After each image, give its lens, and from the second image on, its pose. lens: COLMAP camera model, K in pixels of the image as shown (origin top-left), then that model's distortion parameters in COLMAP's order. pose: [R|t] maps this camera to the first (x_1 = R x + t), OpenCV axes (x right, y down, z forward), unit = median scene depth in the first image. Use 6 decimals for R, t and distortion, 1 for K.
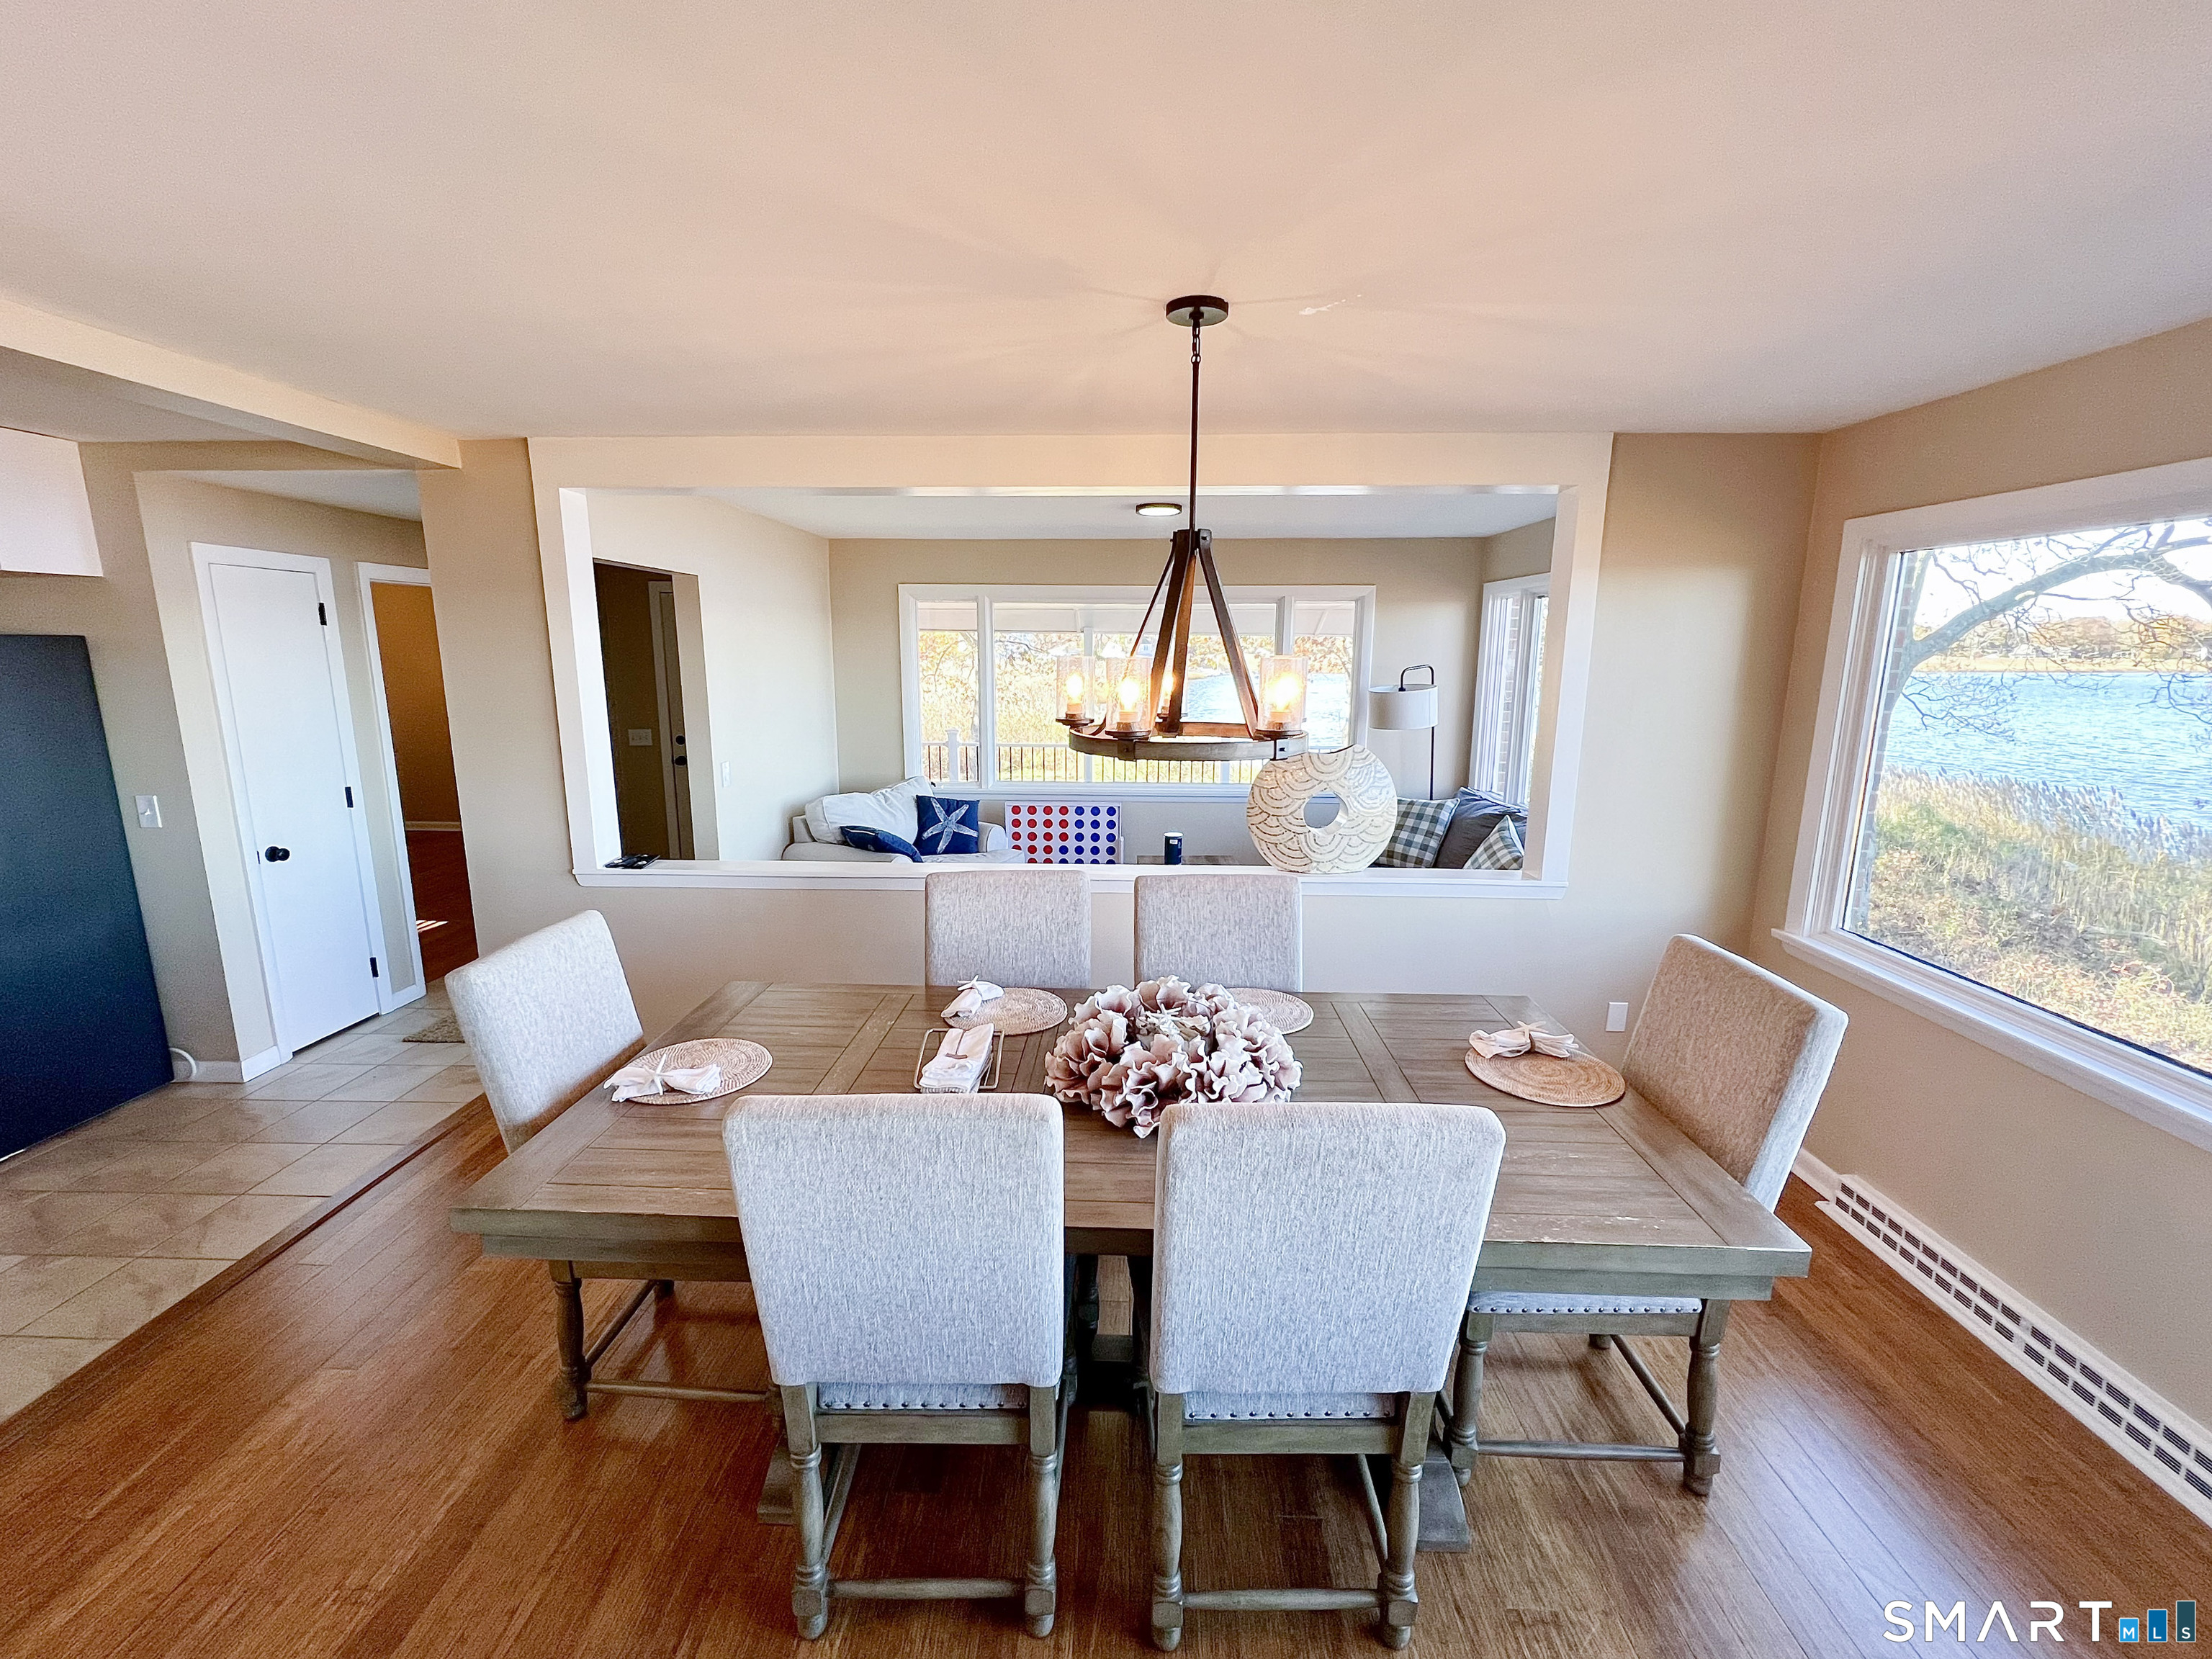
lens RADIAL K [[918.1, 0, 1096.2], [0, 918.1, 825.9], [0, 0, 1]] dist [0.001474, -0.000132]
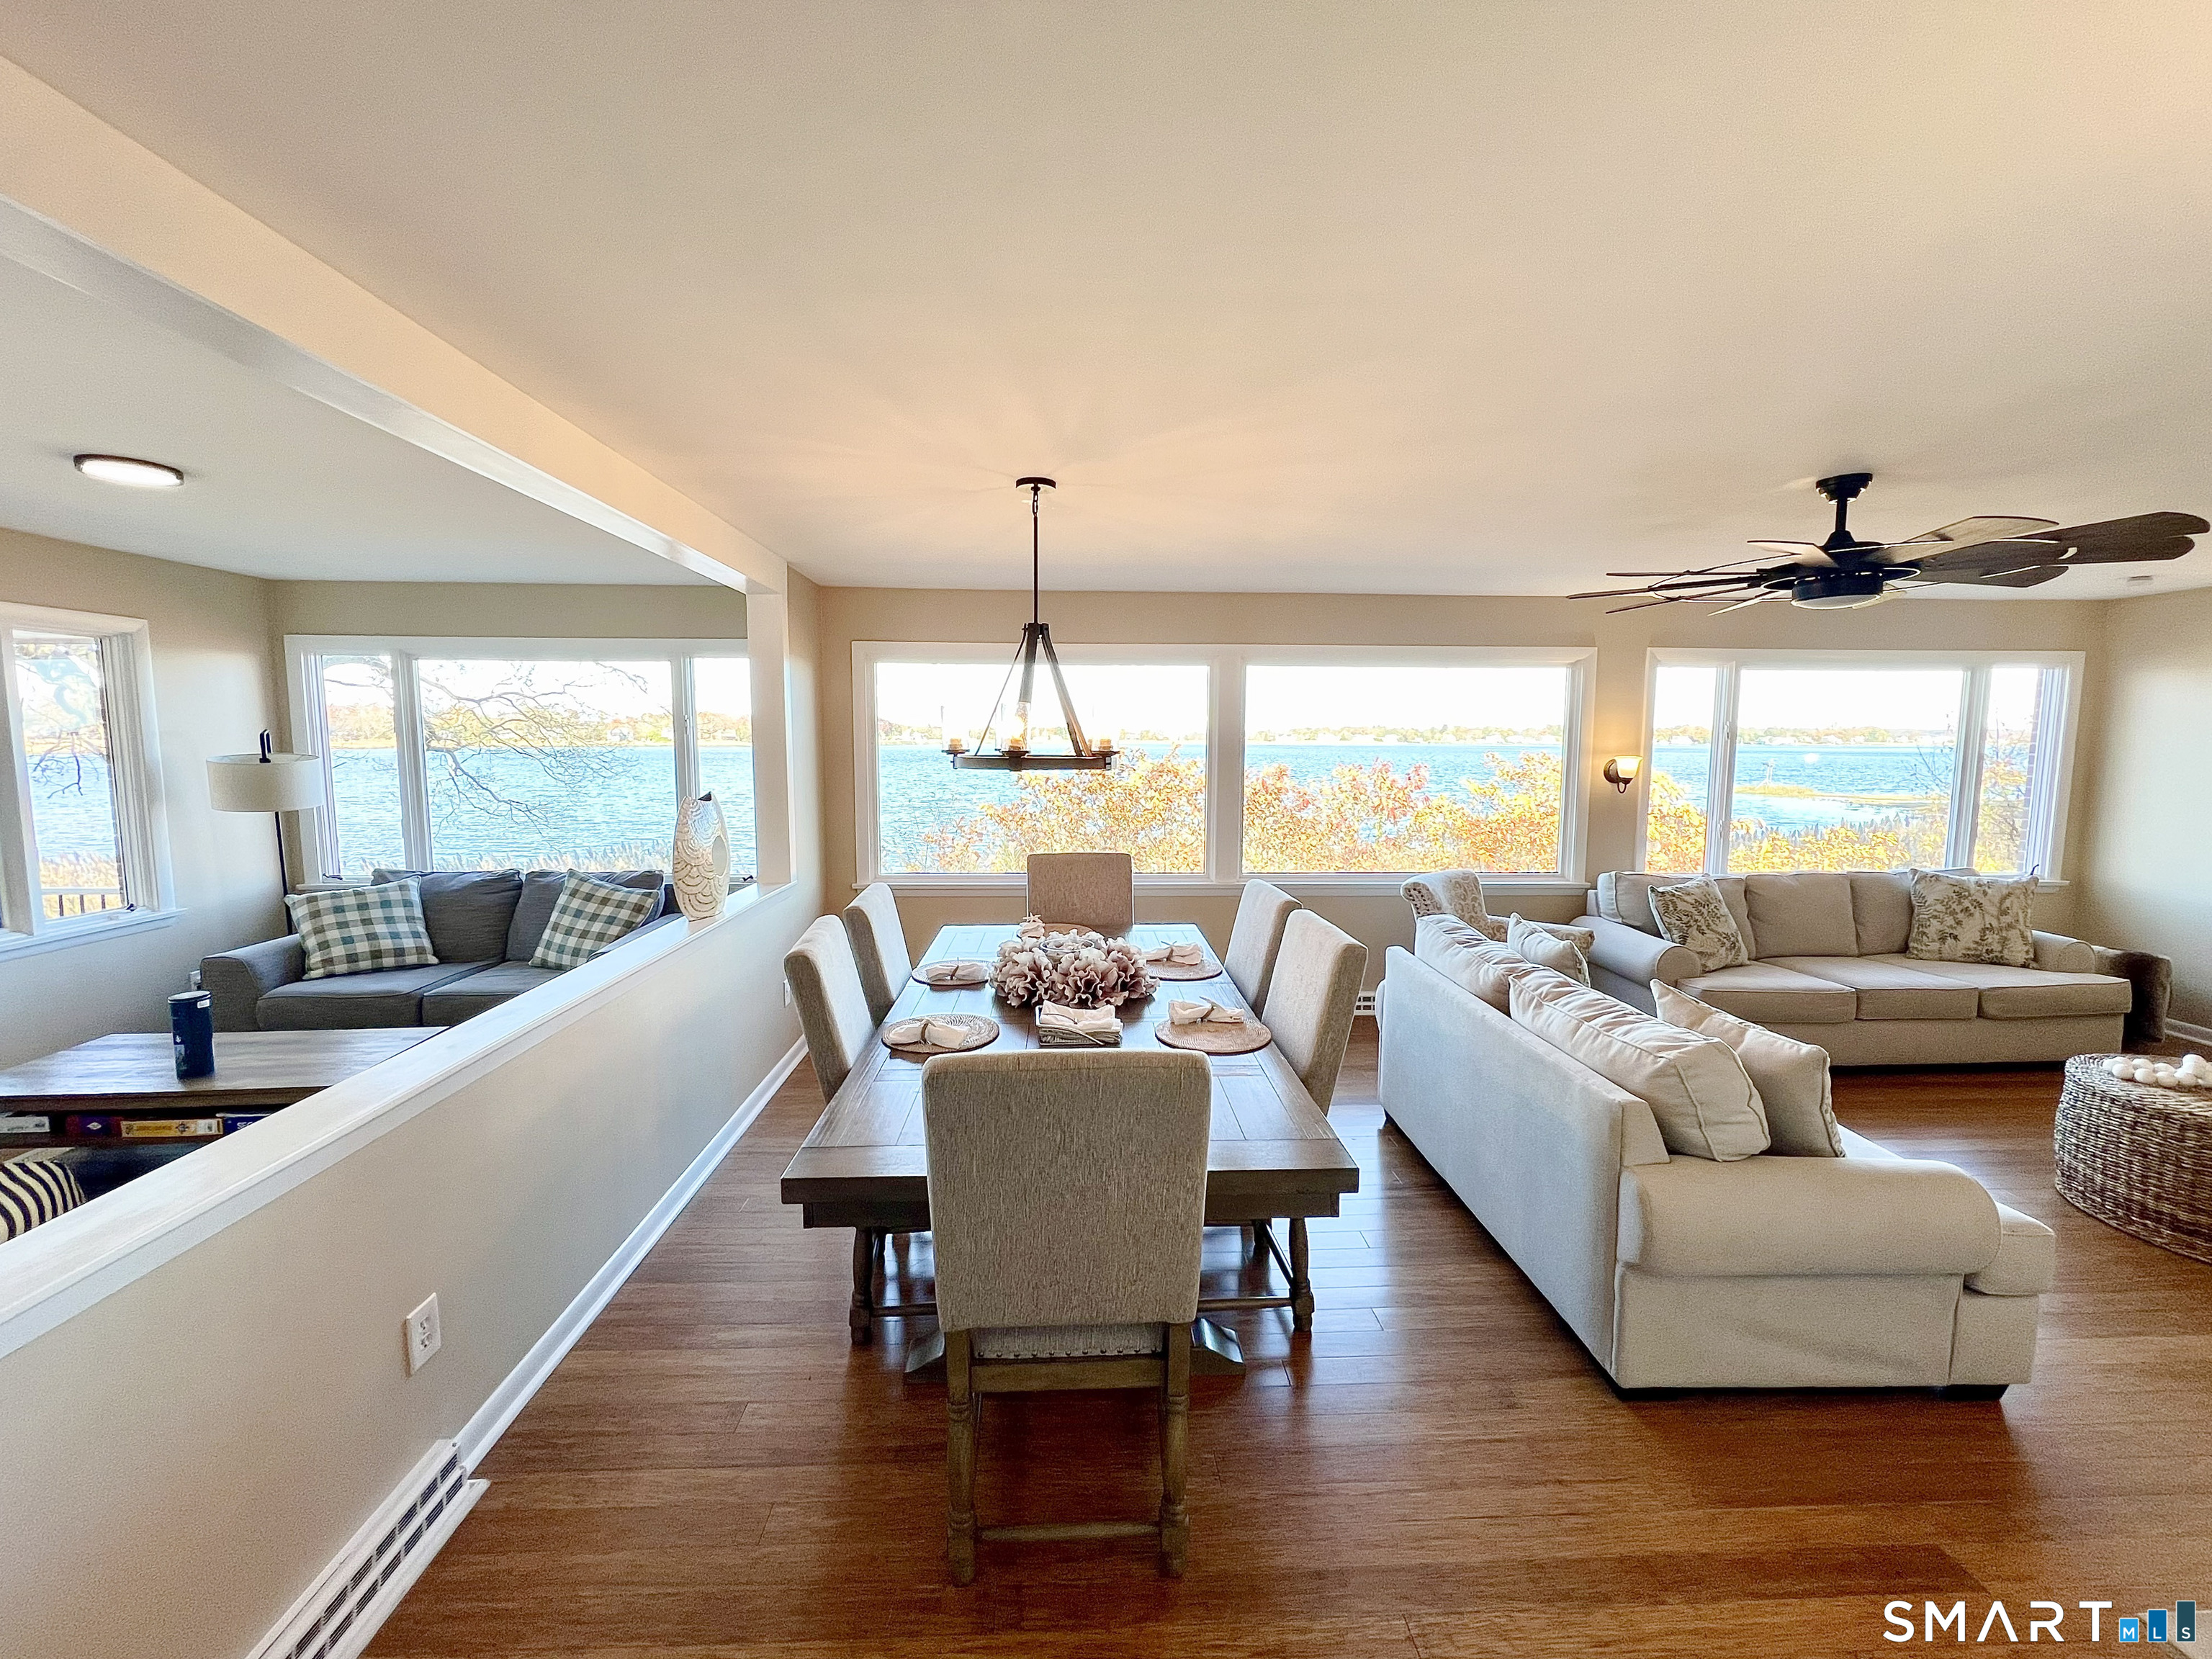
lens RADIAL K [[890.2, 0, 1098.1], [0, 890.2, 824.5], [0, 0, 1]] dist [0.002570, 0.000281]
pose [[-0.082245, -0.100557, 0.991526, -0.780683], [0.183585, 0.976342, 0.114245, -0.083377], [-0.979557, 0.191426, -0.061838, 0.598936]]
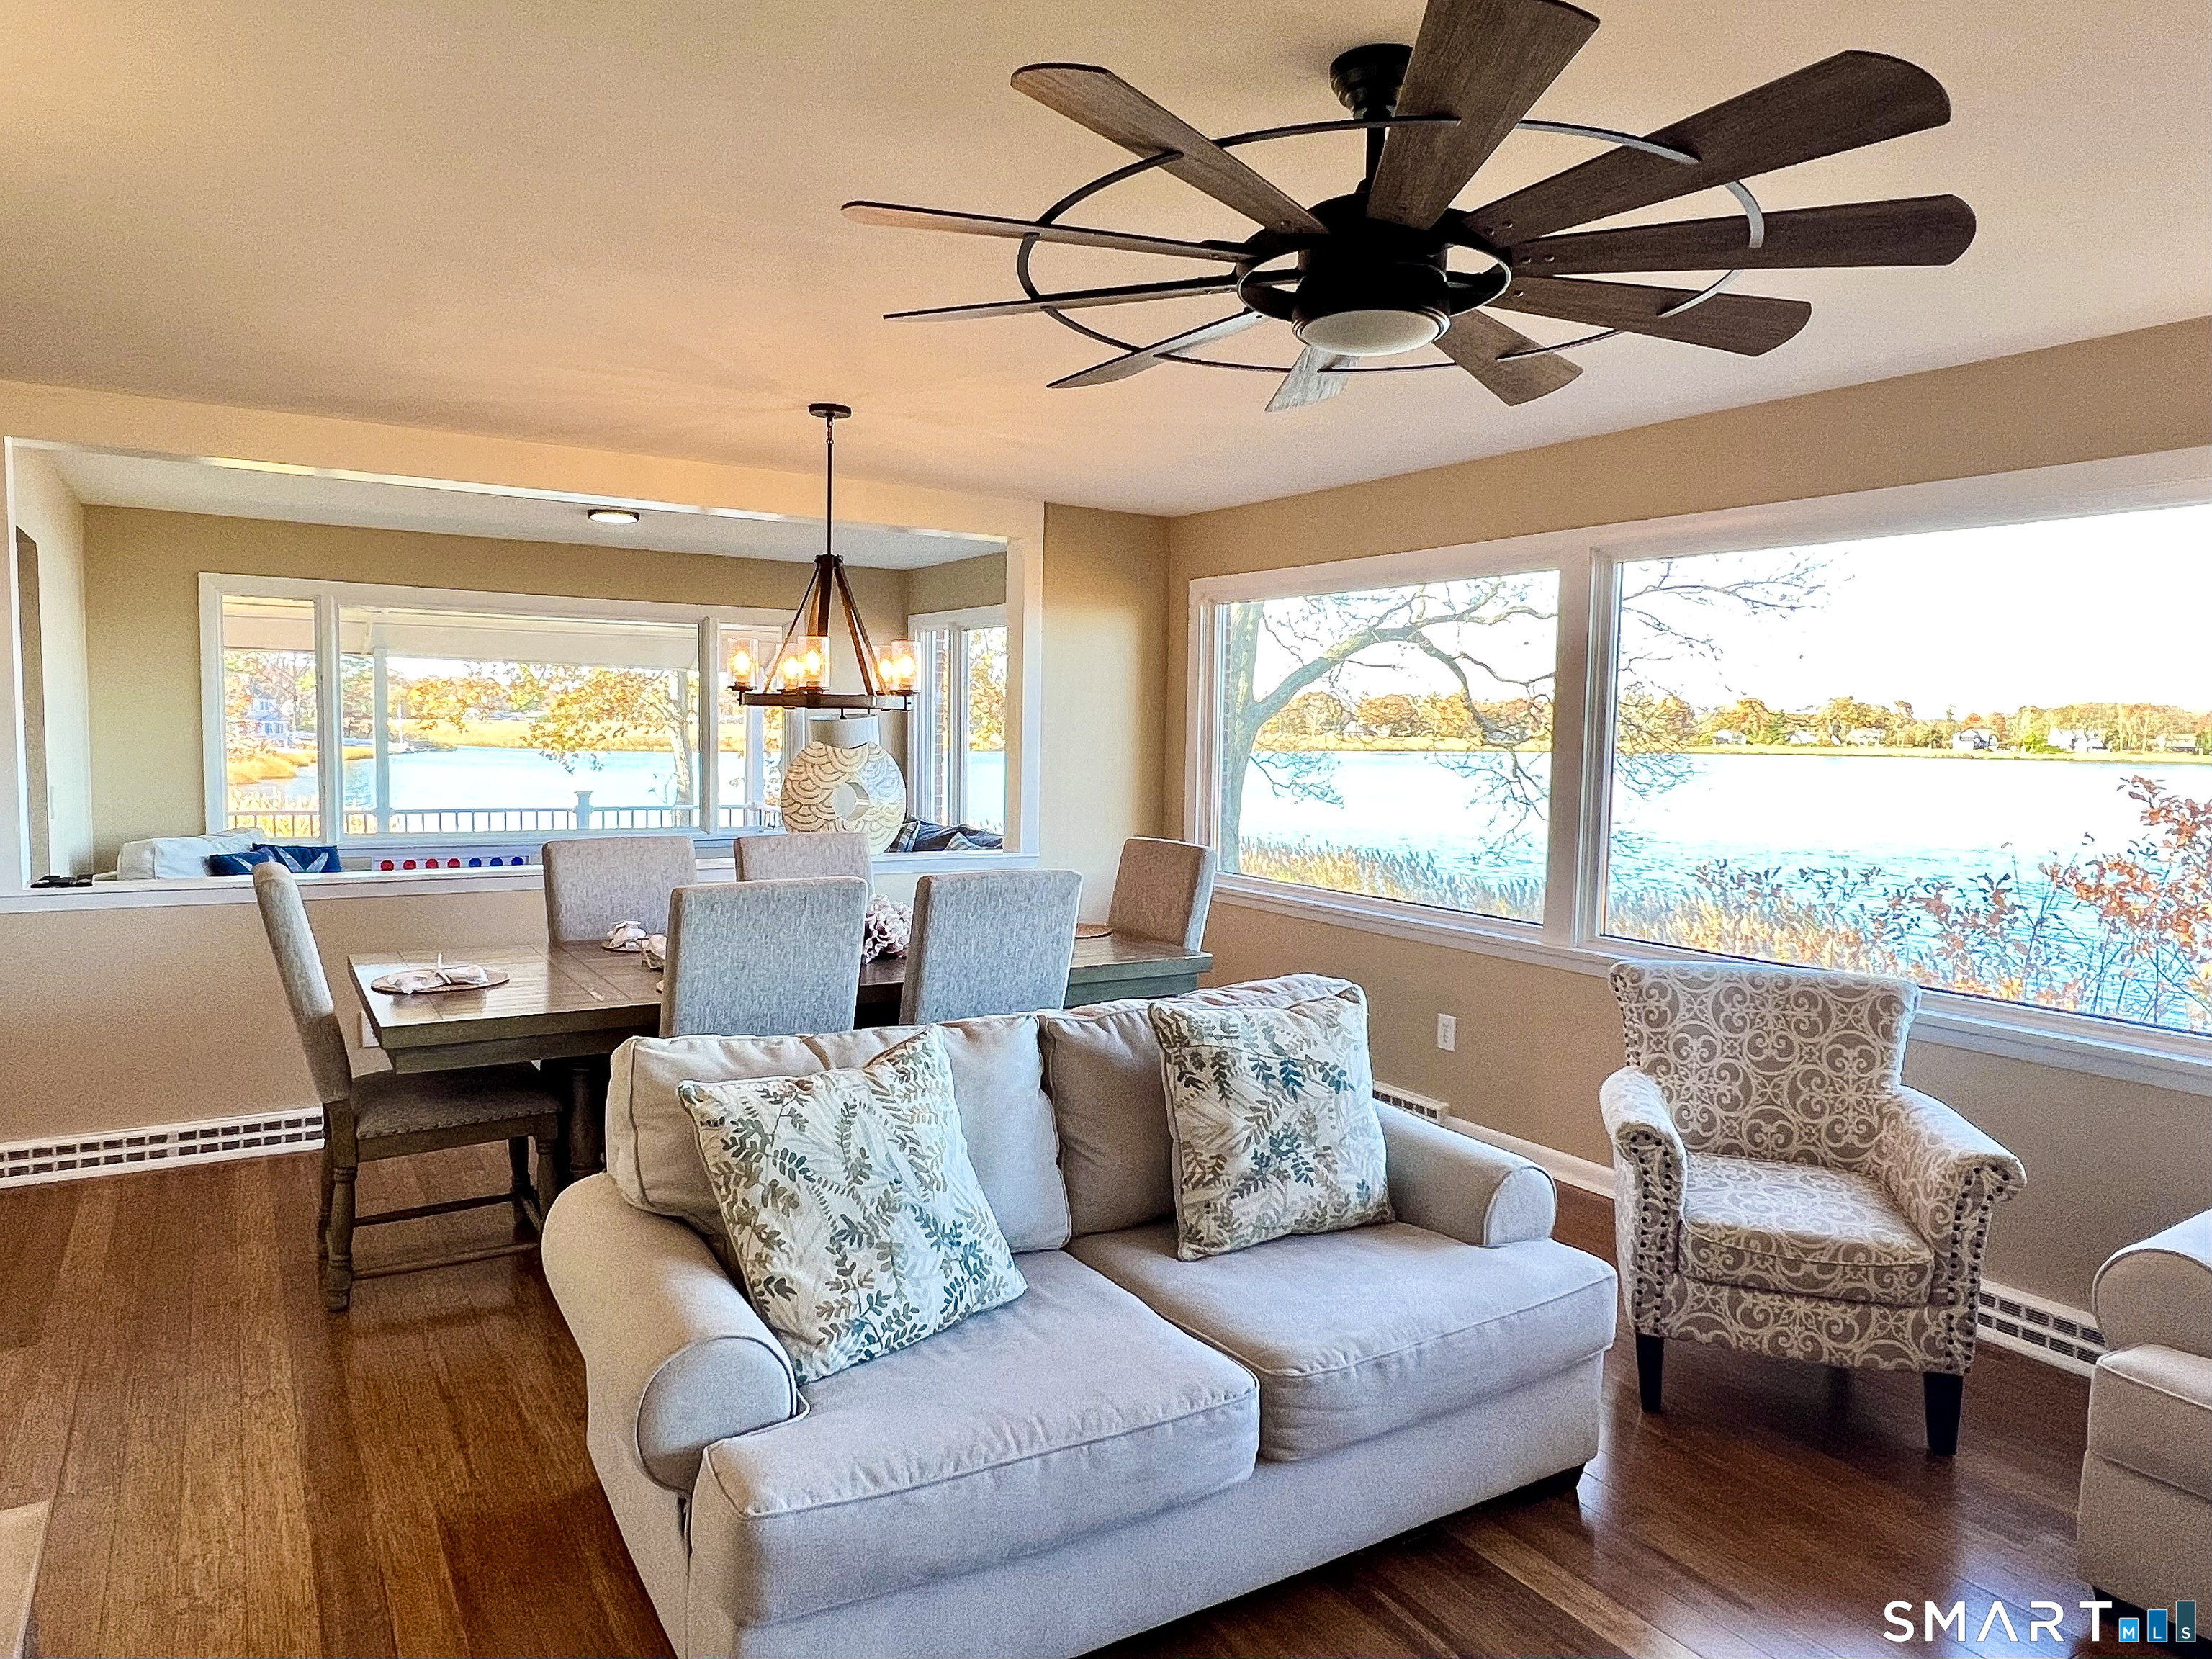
lens RADIAL K [[1391.2, 0, 1090.4], [0, 1391.2, 836.4], [0, 0, 1]] dist [0.000006, -0.000309]
pose [[0.828840, -0.032454, 0.558544, -0.442661], [0.089835, 0.993083, -0.075606, 0.177027], [-0.552226, 0.112842, 0.826022, -0.544175]]
